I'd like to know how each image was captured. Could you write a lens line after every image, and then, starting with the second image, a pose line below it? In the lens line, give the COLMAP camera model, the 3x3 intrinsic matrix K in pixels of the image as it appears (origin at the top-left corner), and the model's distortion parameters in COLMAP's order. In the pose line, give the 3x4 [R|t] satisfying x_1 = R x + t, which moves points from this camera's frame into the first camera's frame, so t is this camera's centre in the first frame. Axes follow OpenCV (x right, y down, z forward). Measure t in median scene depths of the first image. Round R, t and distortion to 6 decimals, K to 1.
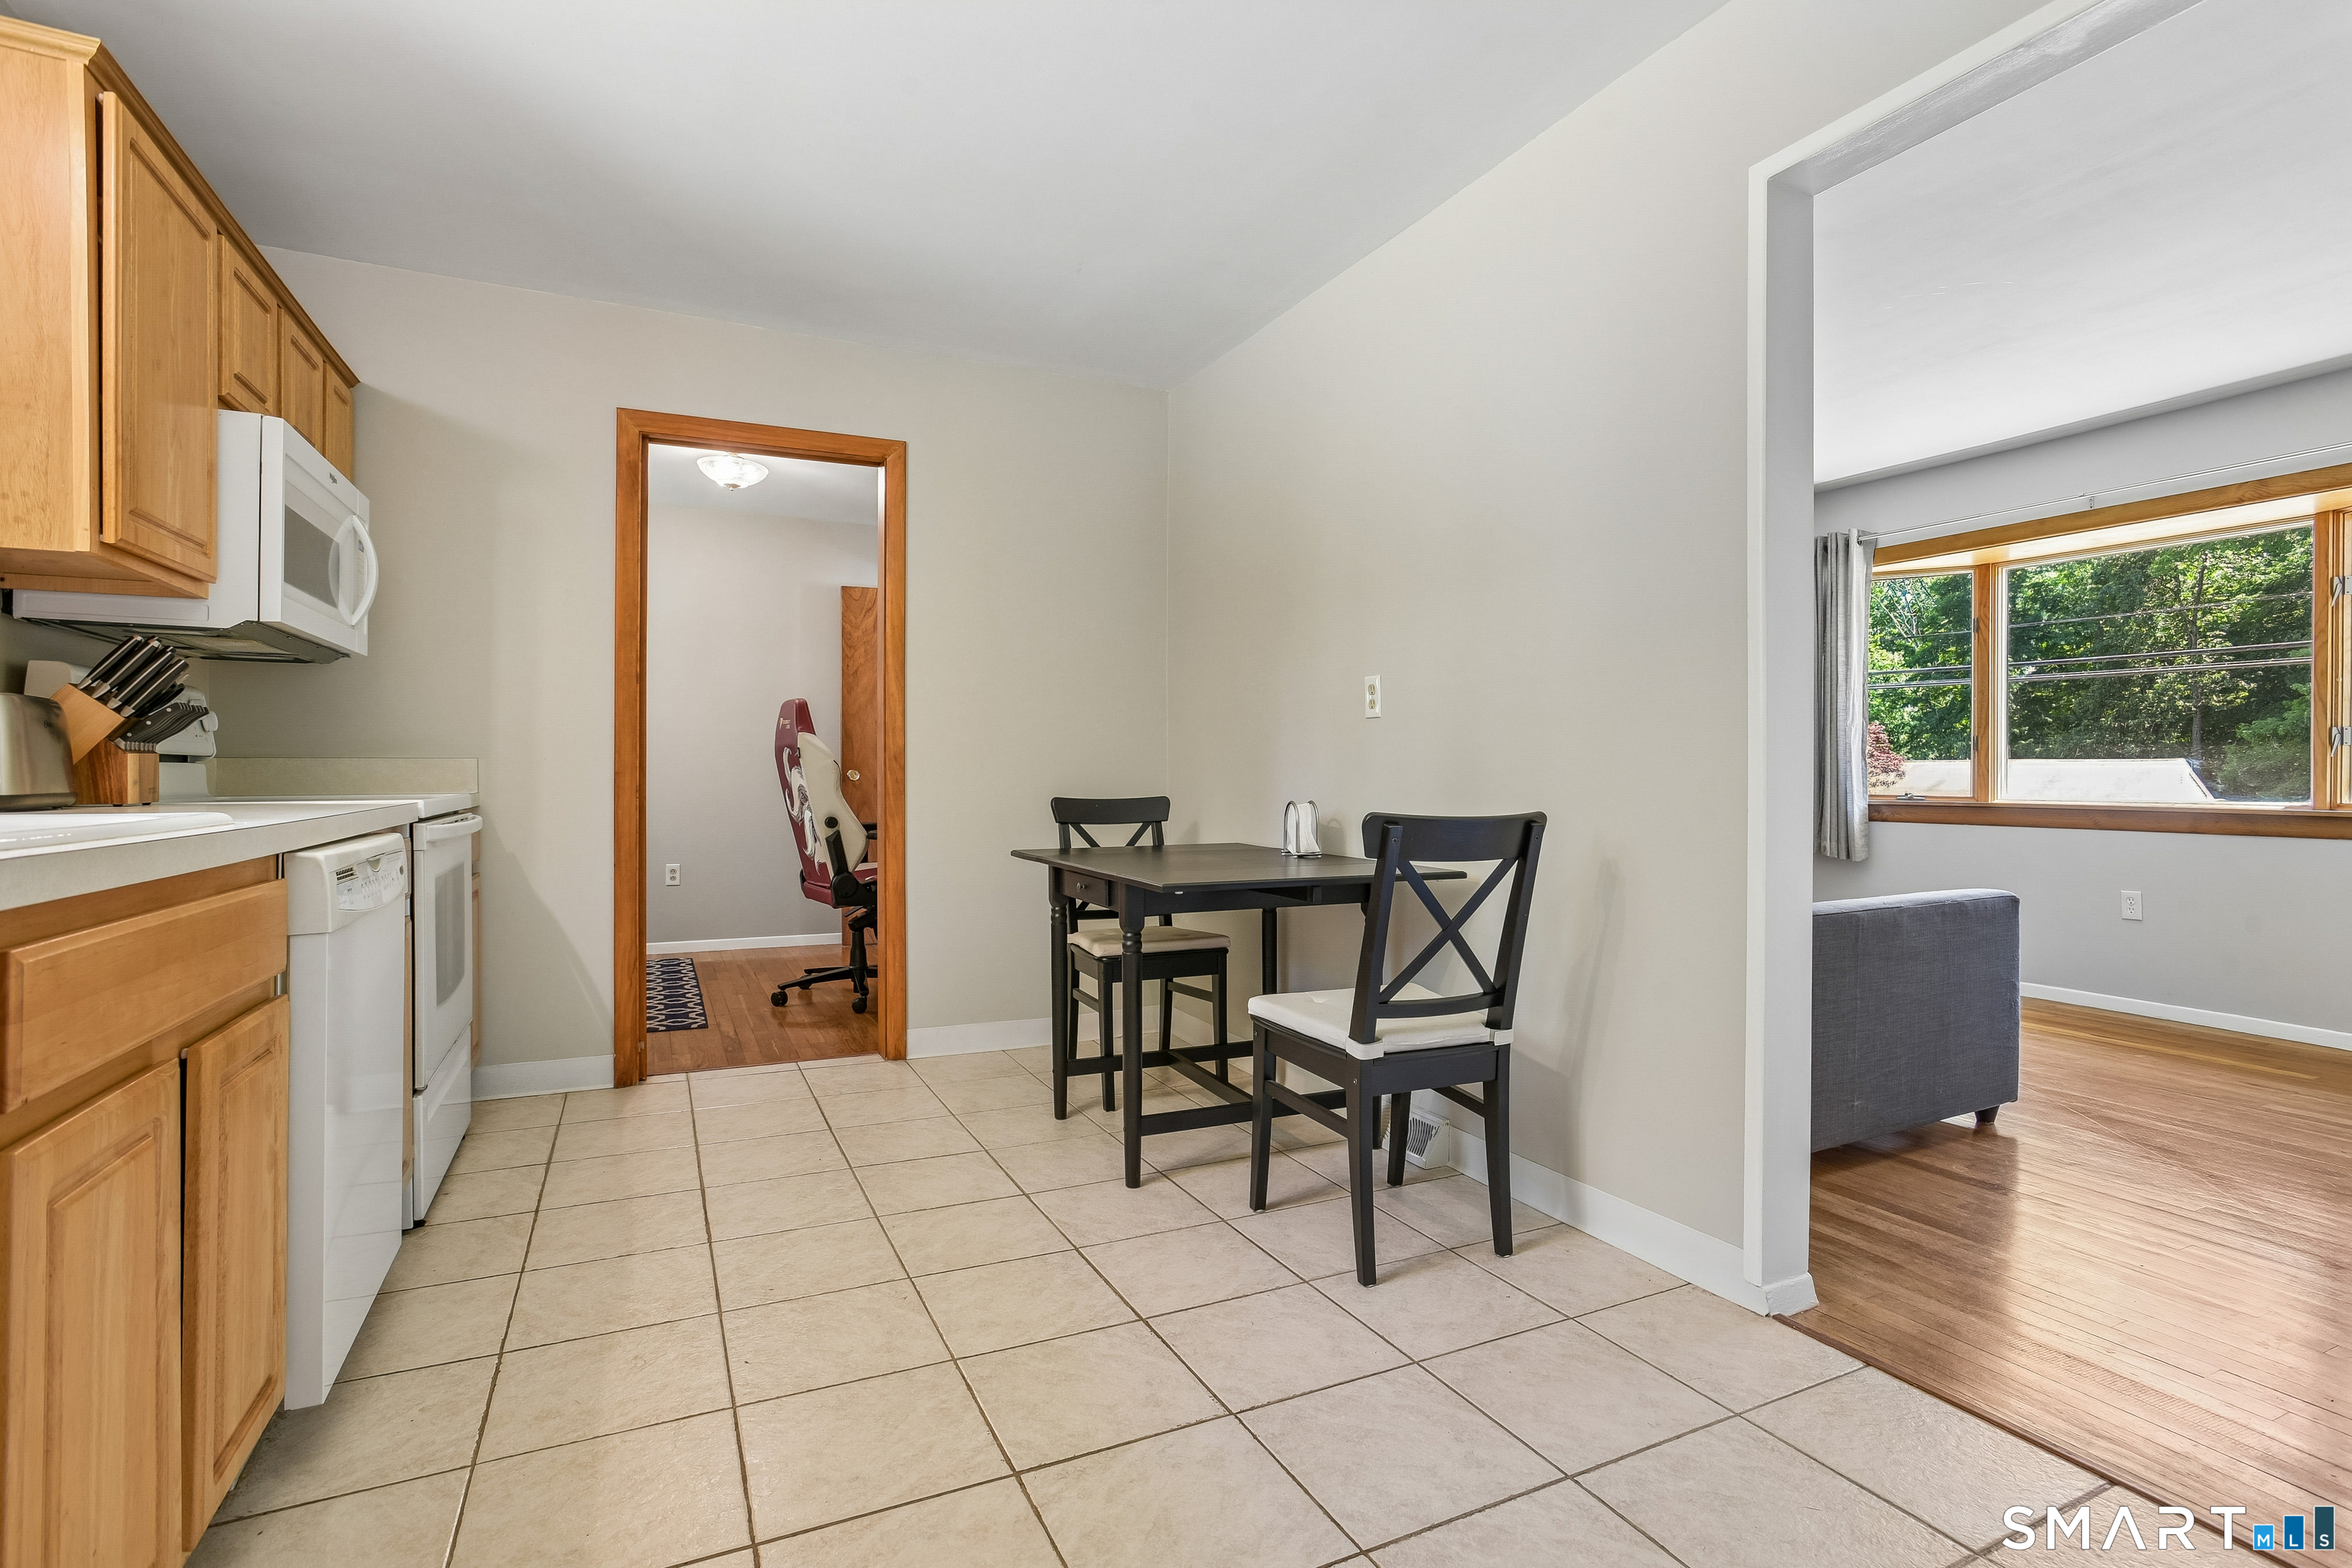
lens RADIAL K [[1118.6, 0, 1178.8], [0, 1118.6, 793.5], [0, 0, 1]] dist [-0.044737, 0.022474]
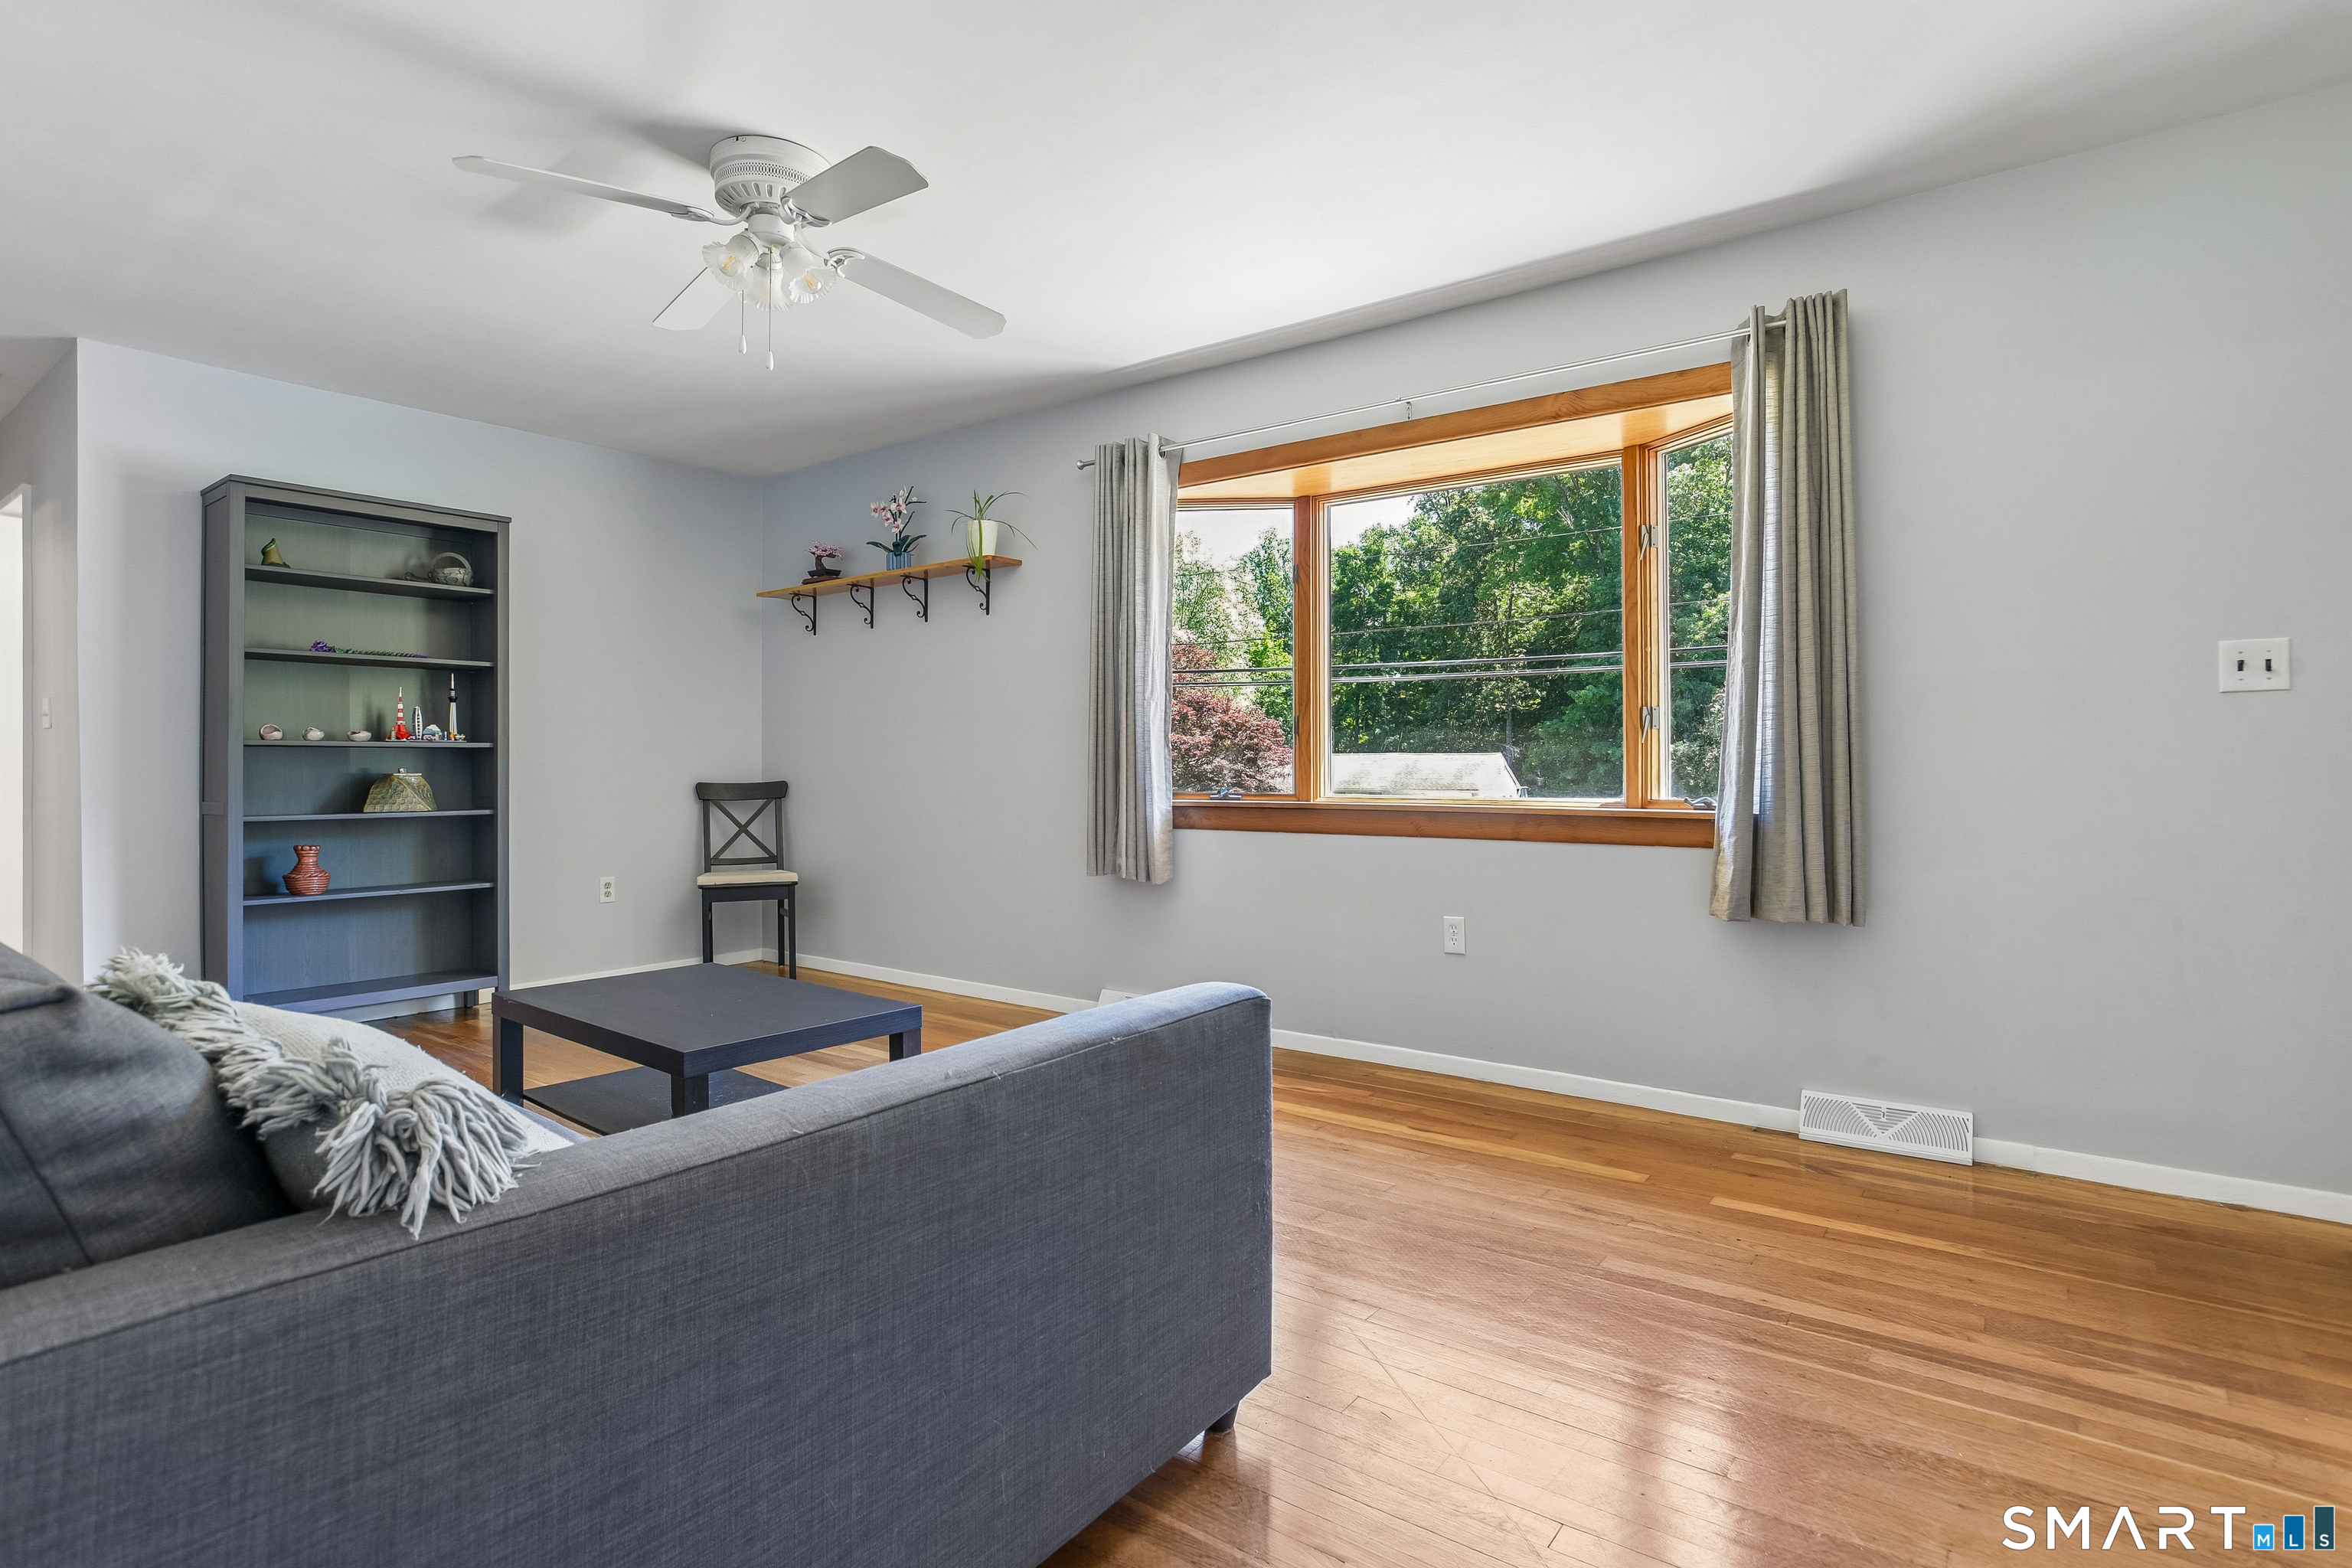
lens RADIAL K [[1166.3, 0, 1176.3], [0, 1166.3, 789.7], [0, 0, 1]] dist [-0.045657, 0.014843]
pose [[0.891378, -0.010470, 0.453139, 0.272137], [0.009672, 0.999945, 0.004079, -0.004378], [-0.453157, 0.000747, 0.891431, 0.299893]]
